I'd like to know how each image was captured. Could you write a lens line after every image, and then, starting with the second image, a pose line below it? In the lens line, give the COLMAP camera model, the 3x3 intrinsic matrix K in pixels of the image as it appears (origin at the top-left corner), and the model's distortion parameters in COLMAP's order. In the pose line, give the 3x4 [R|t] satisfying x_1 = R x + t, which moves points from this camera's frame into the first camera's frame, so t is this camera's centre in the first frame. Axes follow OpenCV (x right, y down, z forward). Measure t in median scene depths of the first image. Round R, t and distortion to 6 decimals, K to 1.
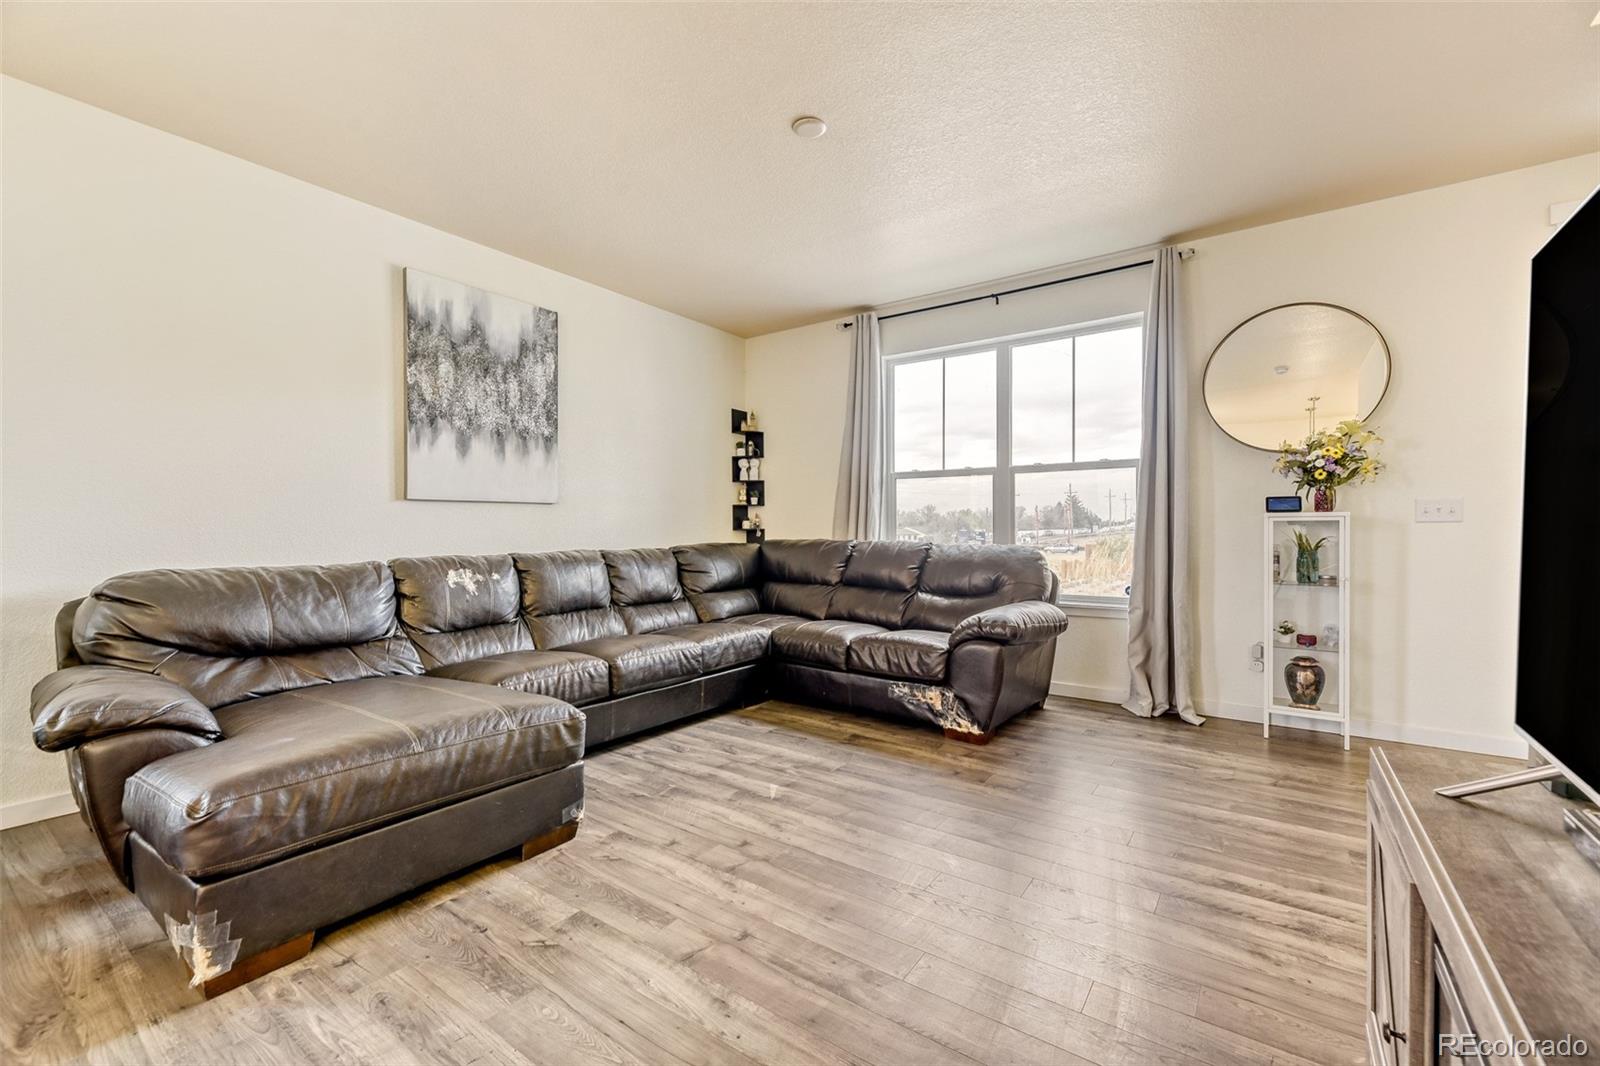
lens RADIAL K [[679.8, 0, 793.6], [0, 679.8, 530.2], [0, 0, 1]] dist [0.002257, 0.000079]
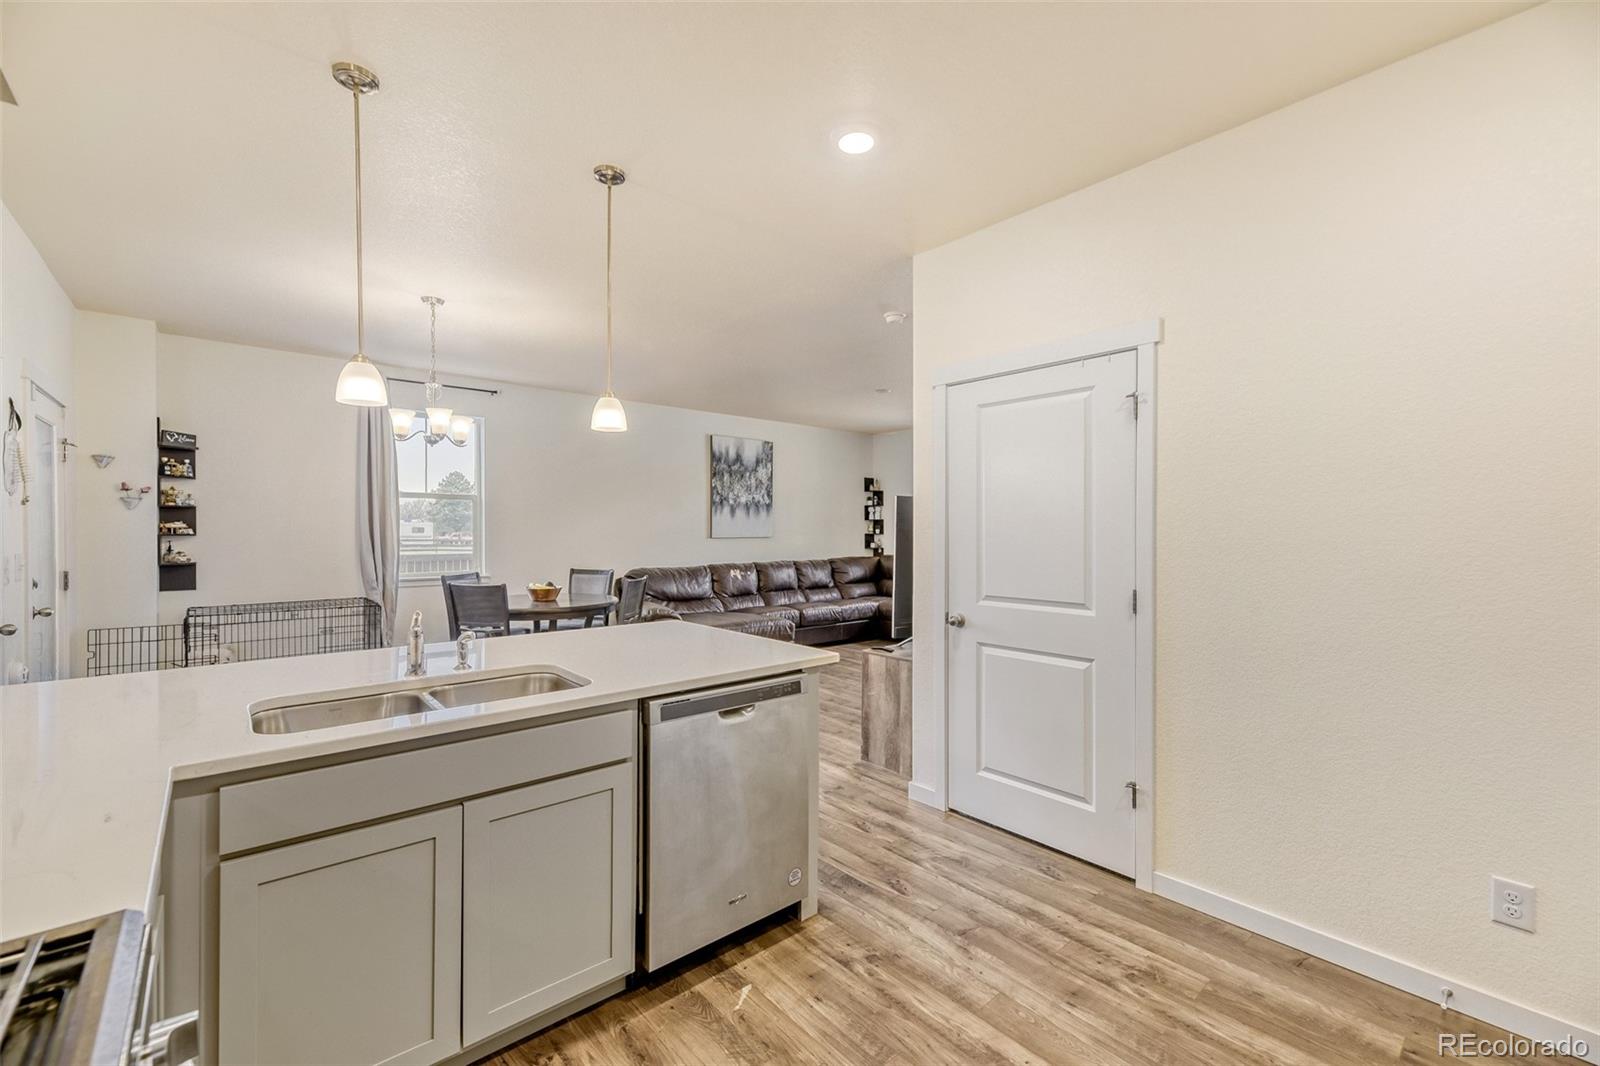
lens RADIAL K [[665.3, 0, 794.8], [0, 665.3, 536.3], [0, 0, 1]] dist [0.004689, -0.000177]
pose [[0.970595, 0.007477, -0.240603, 0.216356], [-0.005277, 0.999938, 0.009787, -0.069869], [0.240662, -0.008230, 0.970574, -1.016197]]
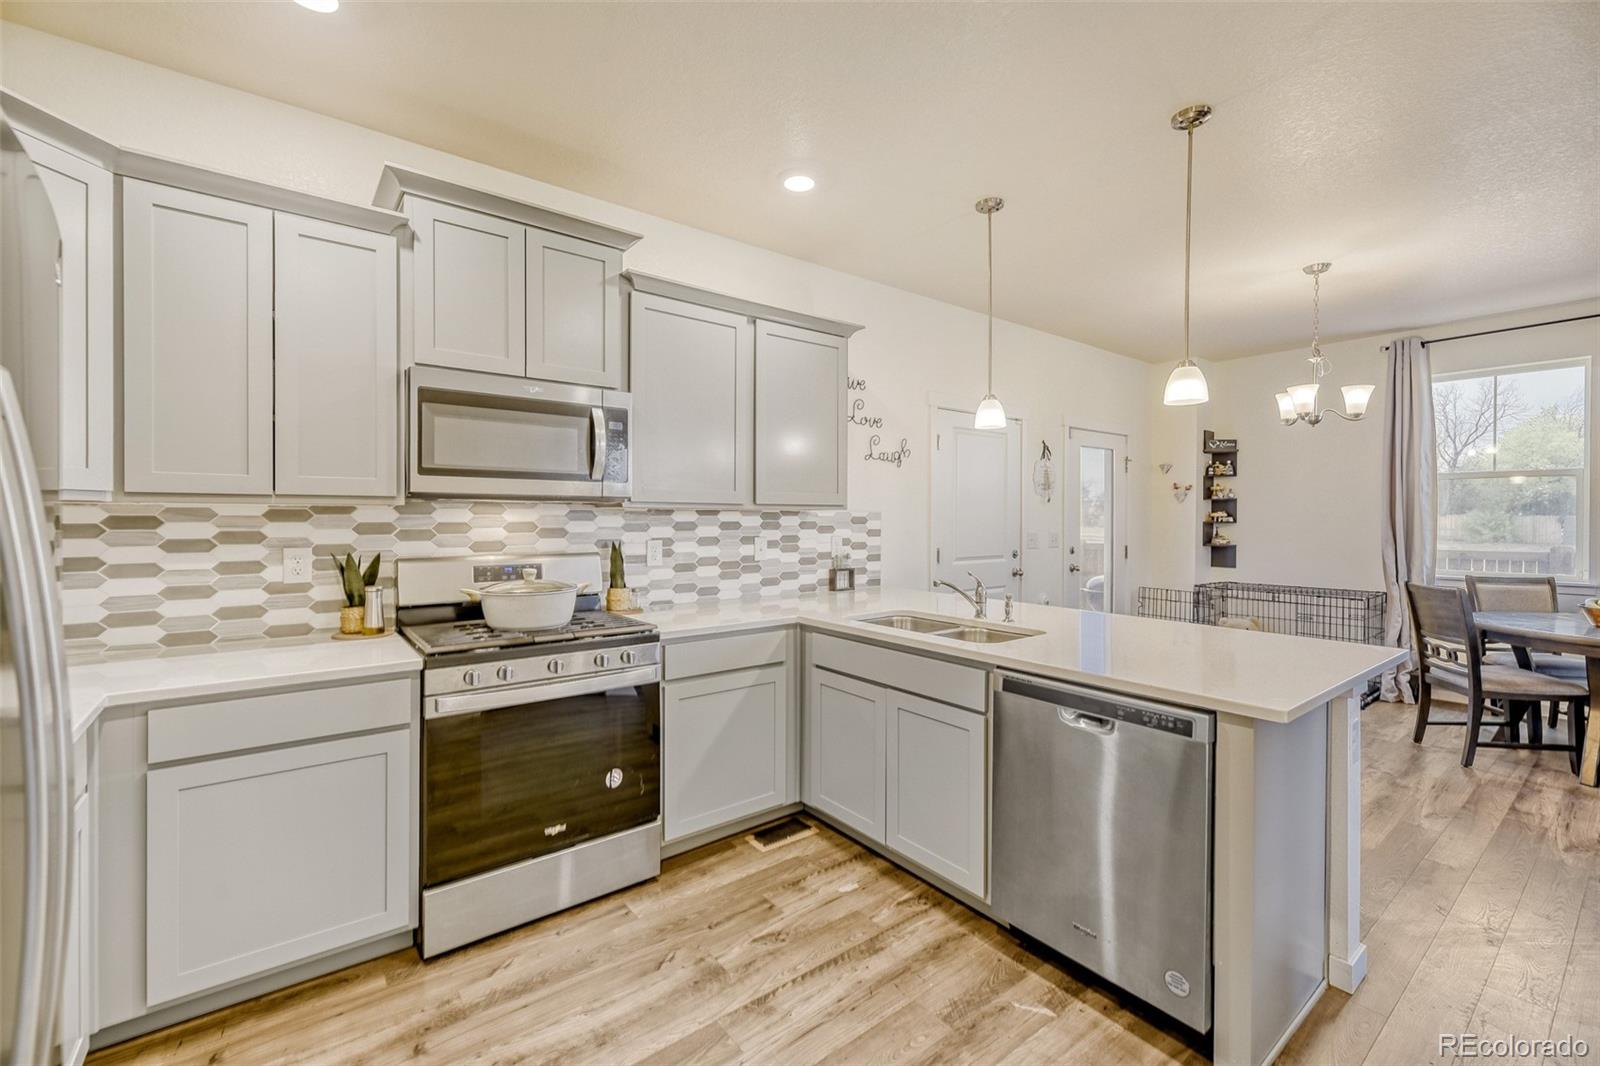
lens RADIAL K [[656.7, 0, 791.4], [0, 656.7, 526.1], [0, 0, 1]] dist [0.003575, -0.000240]
pose [[-0.302729, 0.013653, -0.952979, 0.558031], [-0.000104, 0.999897, 0.014358, -0.067200], [0.953077, 0.004445, -0.302697, -0.557641]]
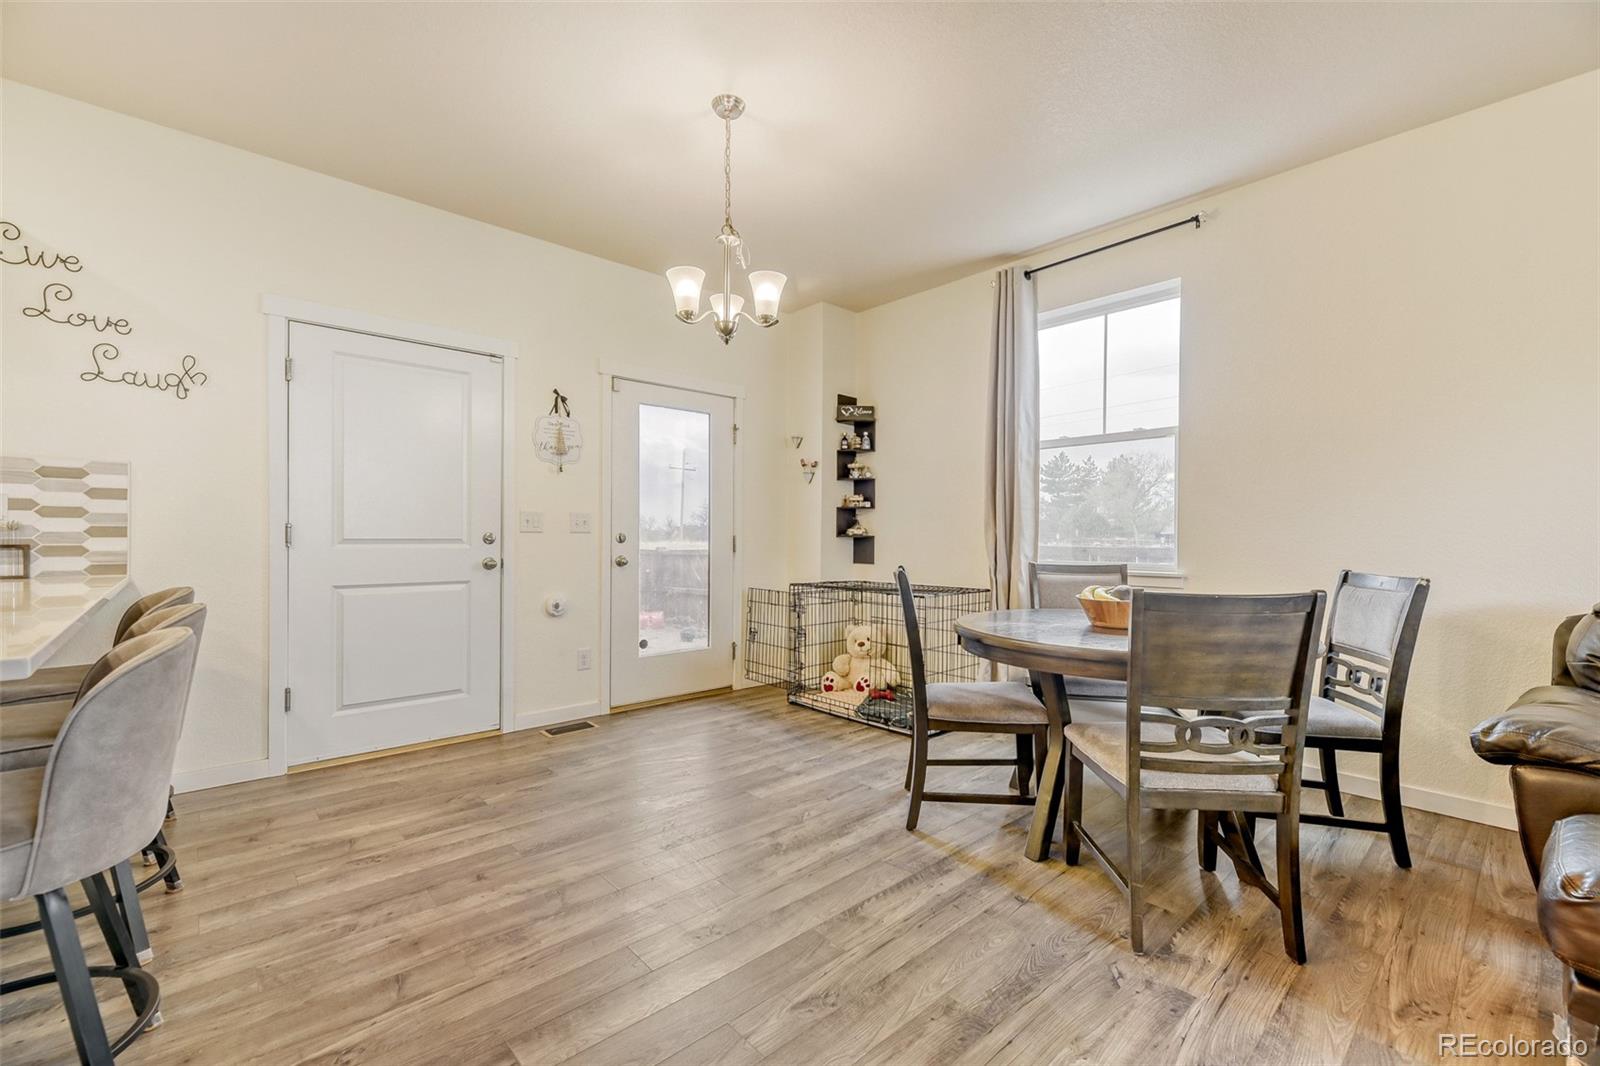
lens RADIAL K [[665.3, 0, 794.8], [0, 665.3, 536.3], [0, 0, 1]] dist [0.004689, -0.000177]
pose [[-0.220319, 0.001072, -0.975427, 0.042172], [-0.004361, 0.999988, 0.002084, -0.001242], [0.975418, 0.004713, -0.220311, 0.105785]]
